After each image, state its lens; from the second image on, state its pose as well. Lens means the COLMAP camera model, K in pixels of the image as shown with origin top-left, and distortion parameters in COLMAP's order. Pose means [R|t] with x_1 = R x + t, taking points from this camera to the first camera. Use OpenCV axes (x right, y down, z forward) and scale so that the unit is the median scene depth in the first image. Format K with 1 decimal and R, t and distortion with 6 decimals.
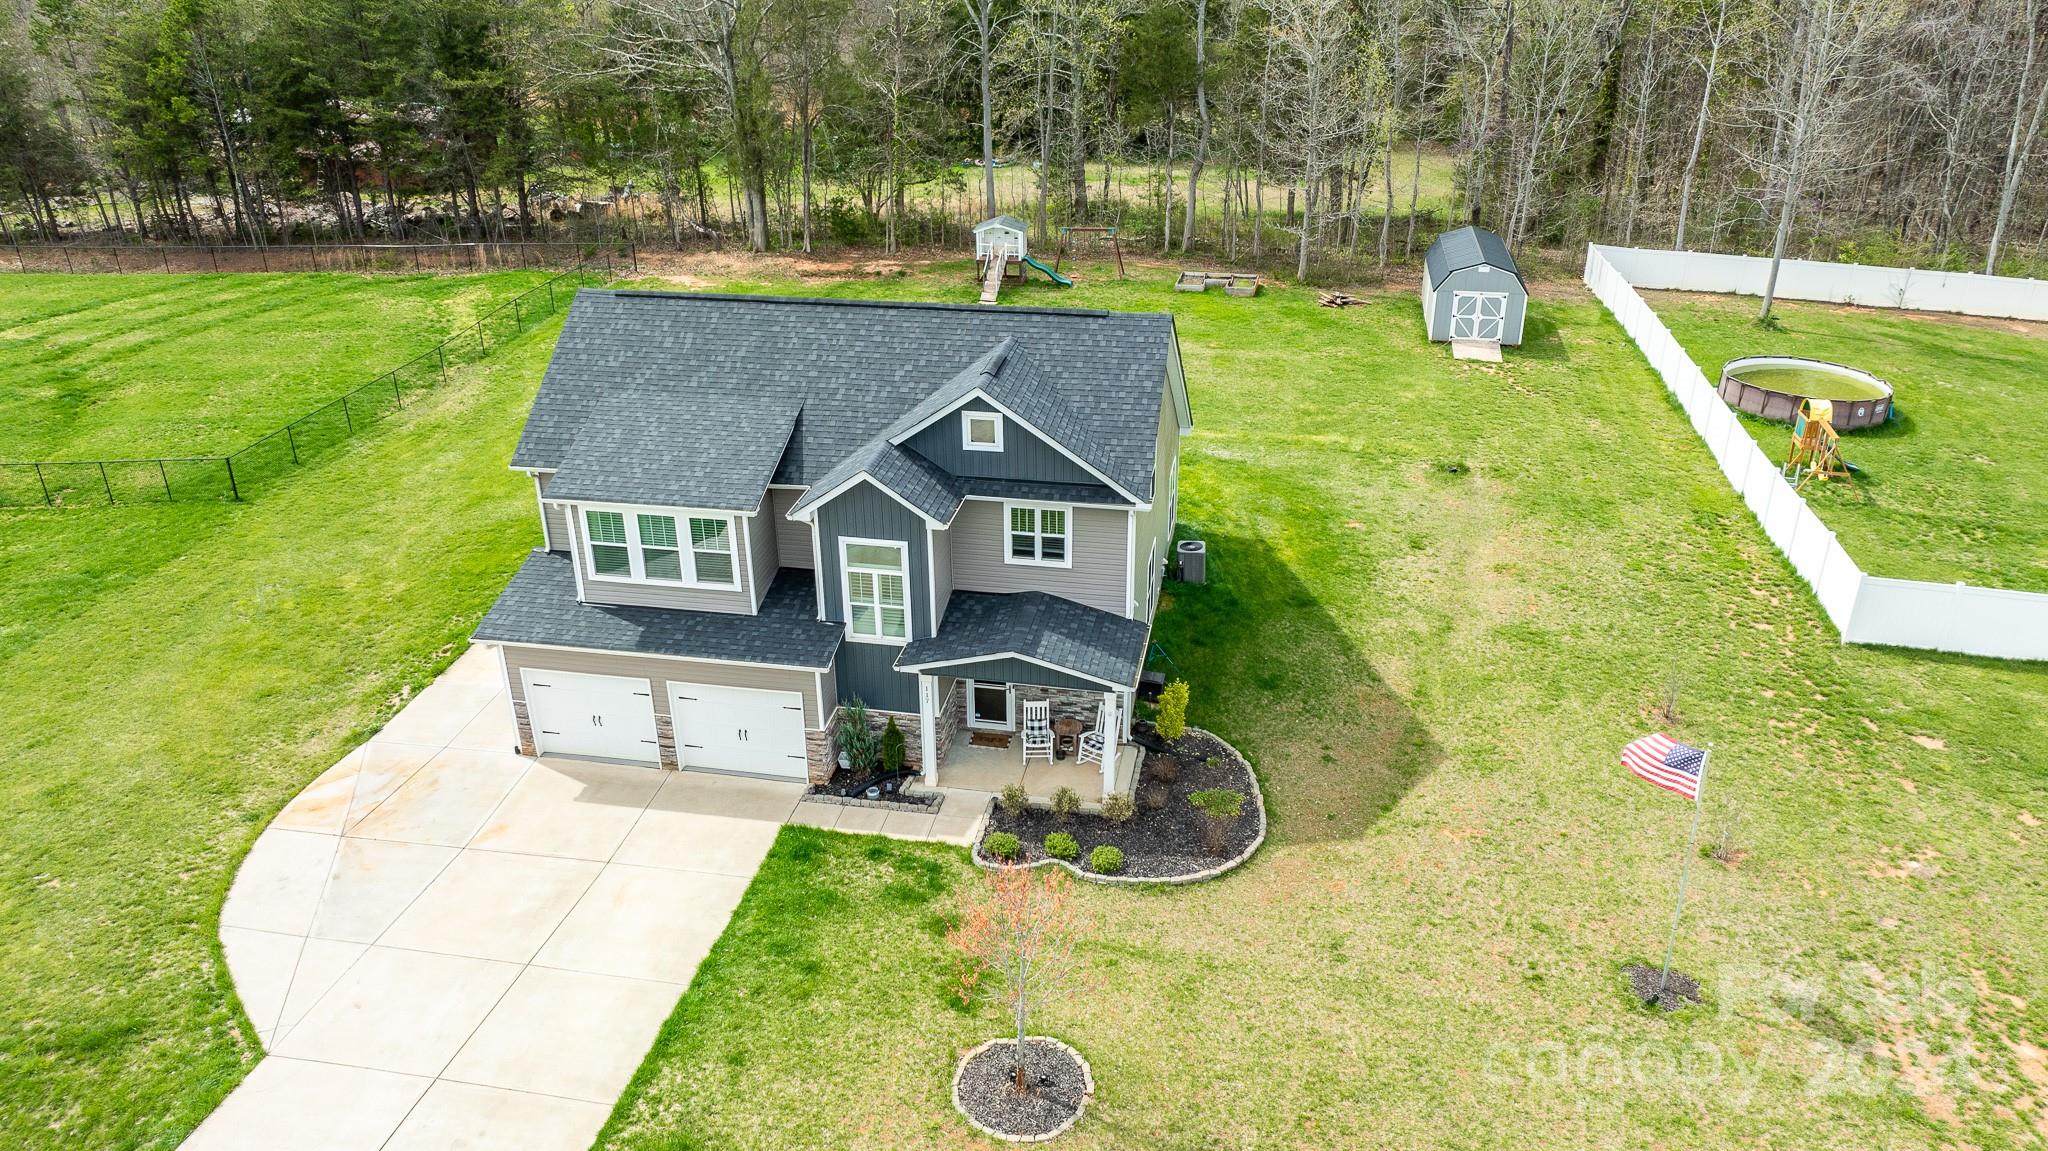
lens RADIAL K [[1449.8, 0, 1028.2], [0, 1449.8, 563.1], [0, 0, 1]] dist [-0.035553, 0.037255]
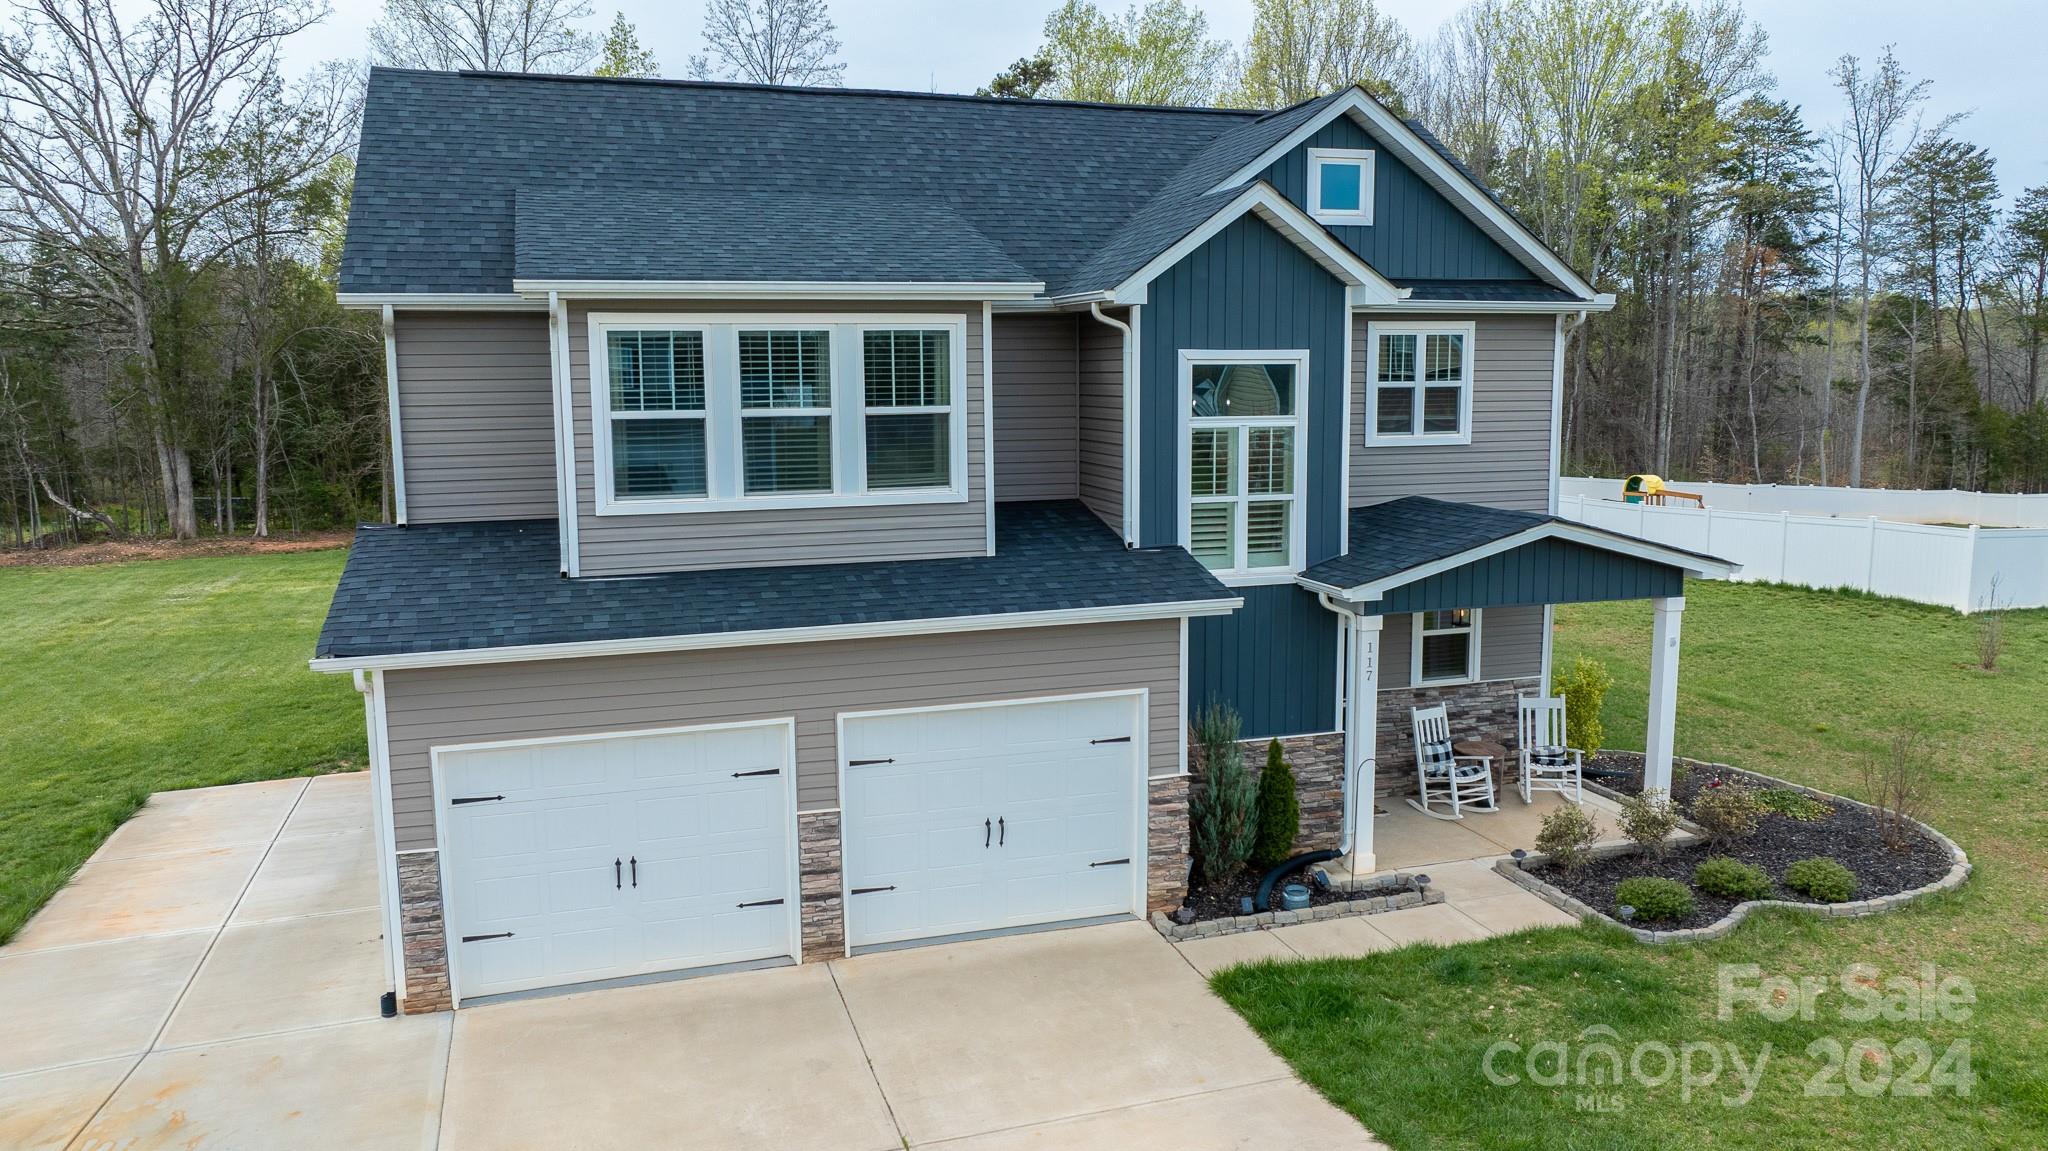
lens RADIAL K [[1449.8, 0, 1020.9], [0, 1449.8, 566.8], [0, 0, 1]] dist [-0.035553, 0.037255]
pose [[0.880705, -0.063724, 0.469358, -0.395589], [0.207506, 0.942667, -0.261380, 0.160923], [-0.425792, 0.327593, 0.843436, 0.605732]]
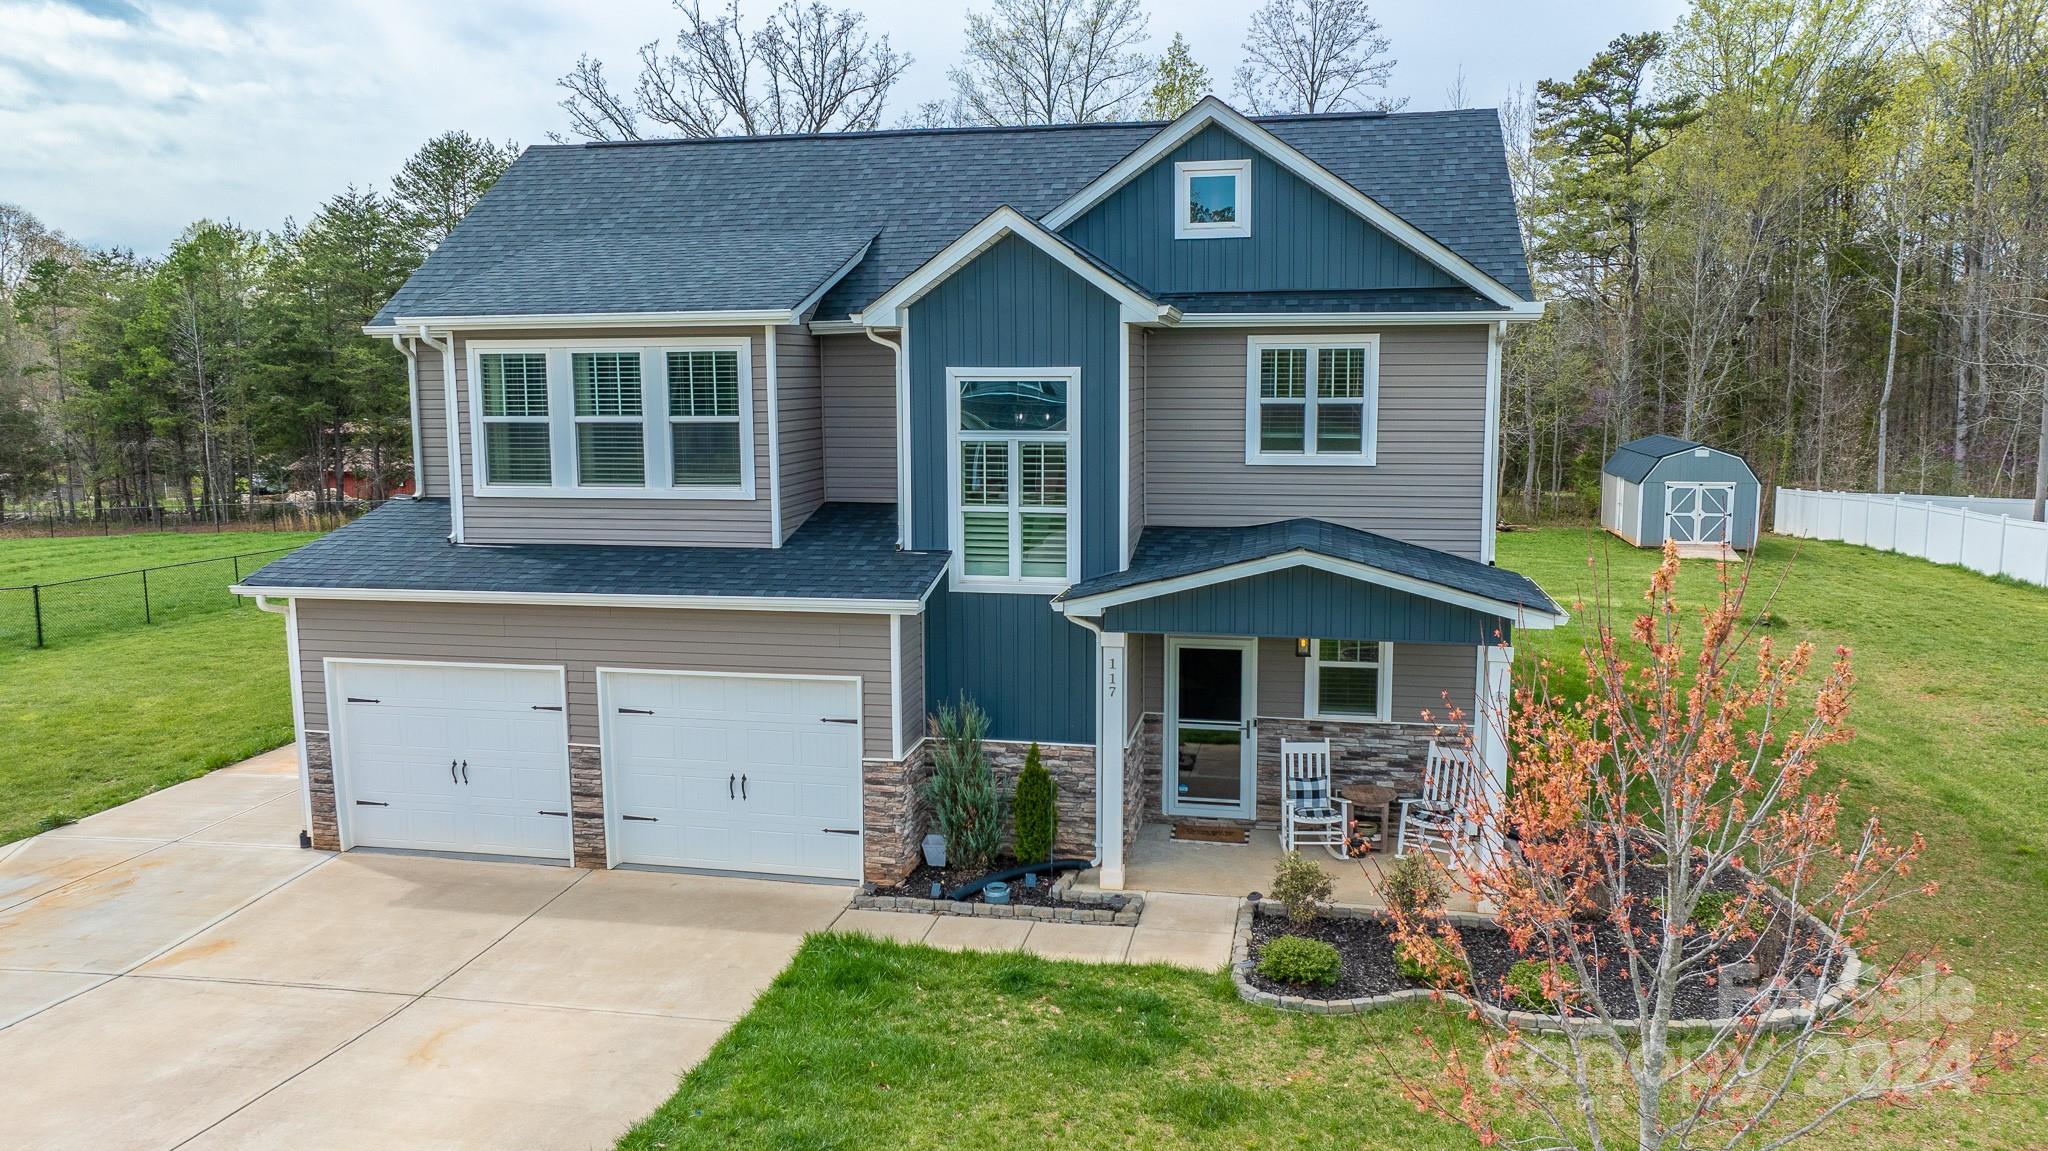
lens RADIAL K [[1449.8, 0, 1020.0], [0, 1449.8, 568.9], [0, 0, 1]] dist [-0.035553, 0.037255]
pose [[0.999881, 0.004142, -0.014868, -0.092144], [-0.008542, 0.950824, -0.309613, 0.204330], [0.012855, 0.309704, 0.950746, 0.501085]]
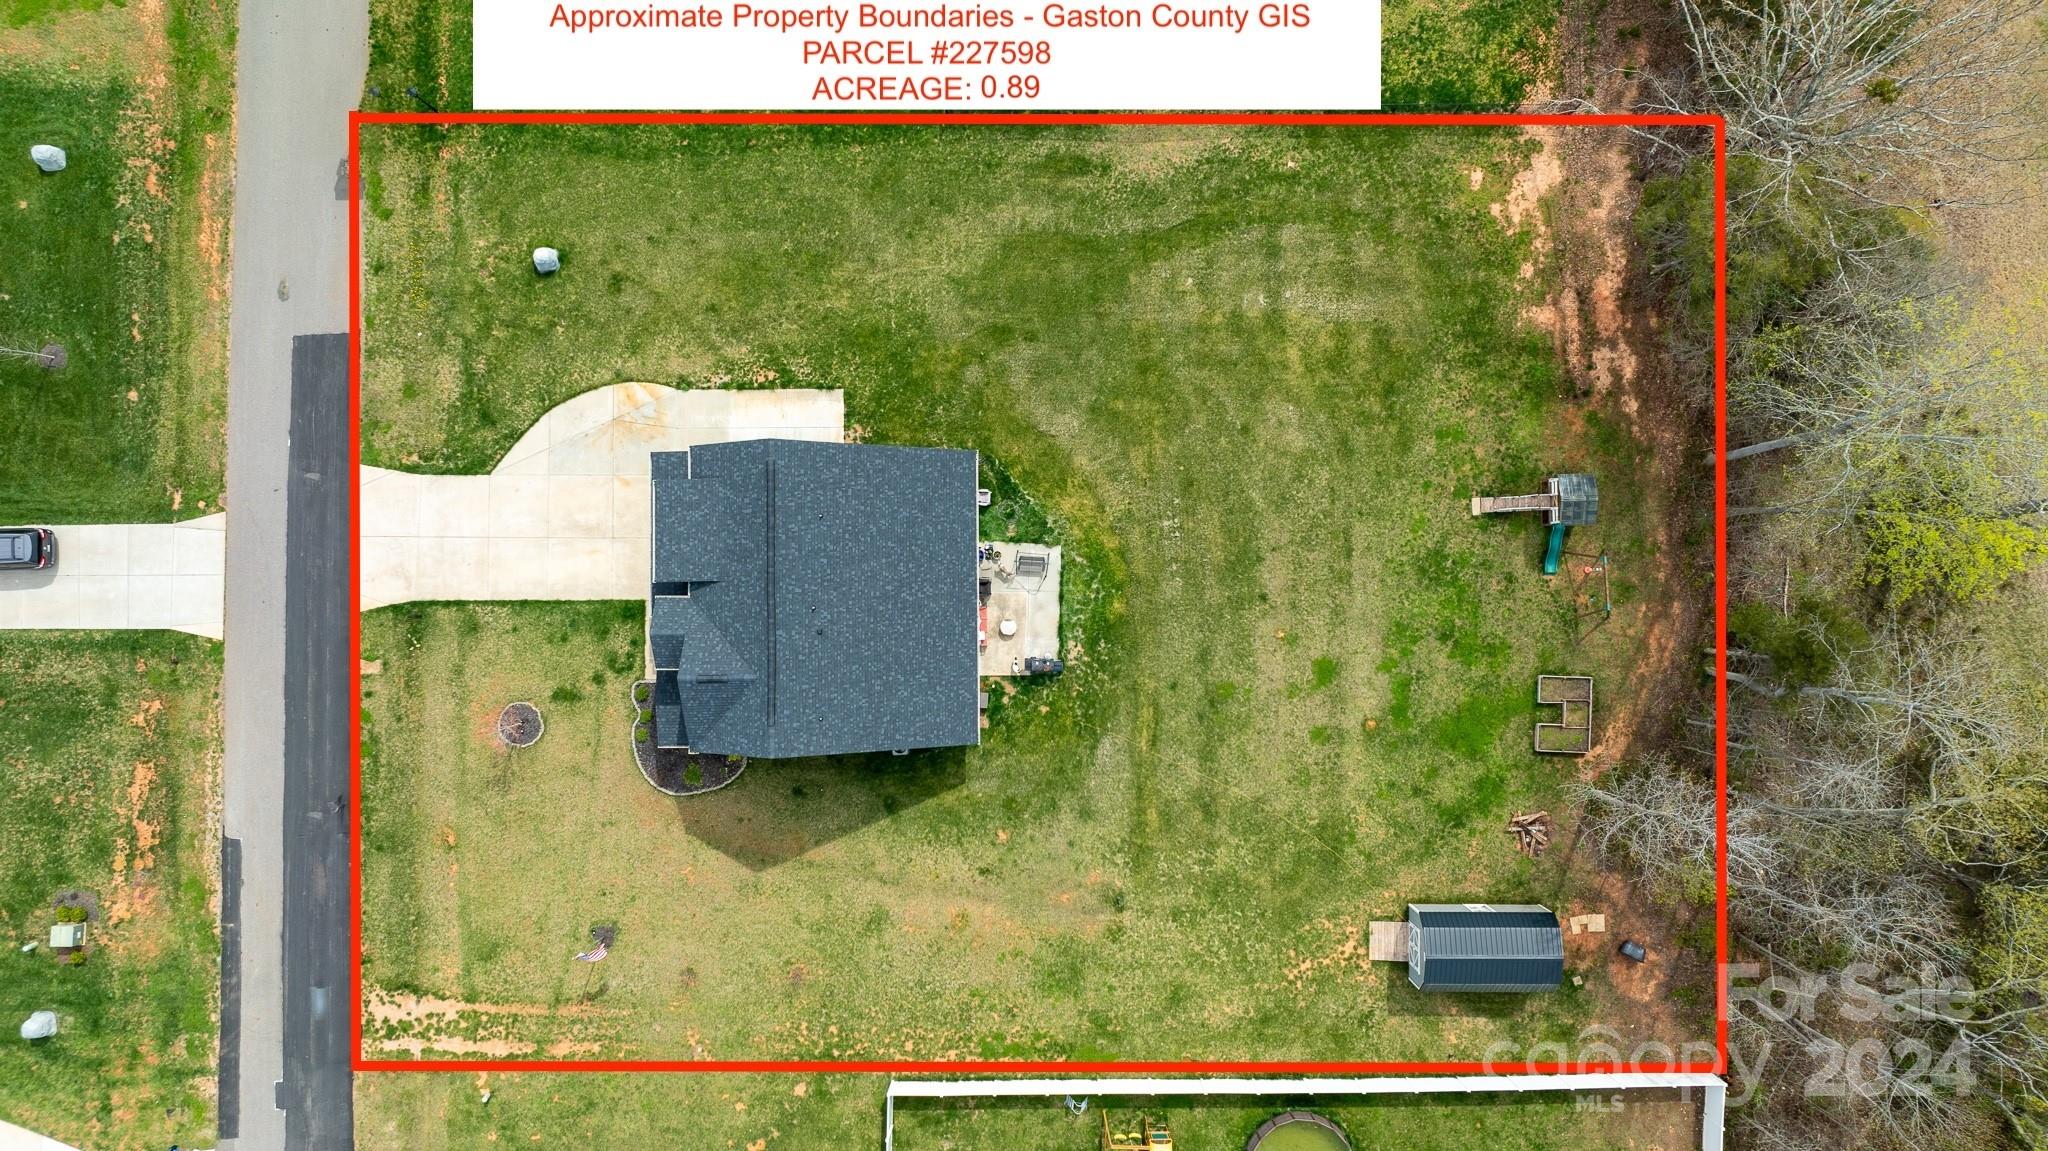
lens RADIAL K [[1449.8, 0, 1021.0], [0, 1449.8, 584.6], [0, 0, 1]] dist [-0.035553, 0.037255]
pose [[0.187179, 0.982287, -0.008692, -0.053635], [-0.412468, 0.086622, 0.906845, -2.205435], [0.891535, -0.166157, 0.421376, 0.524859]]
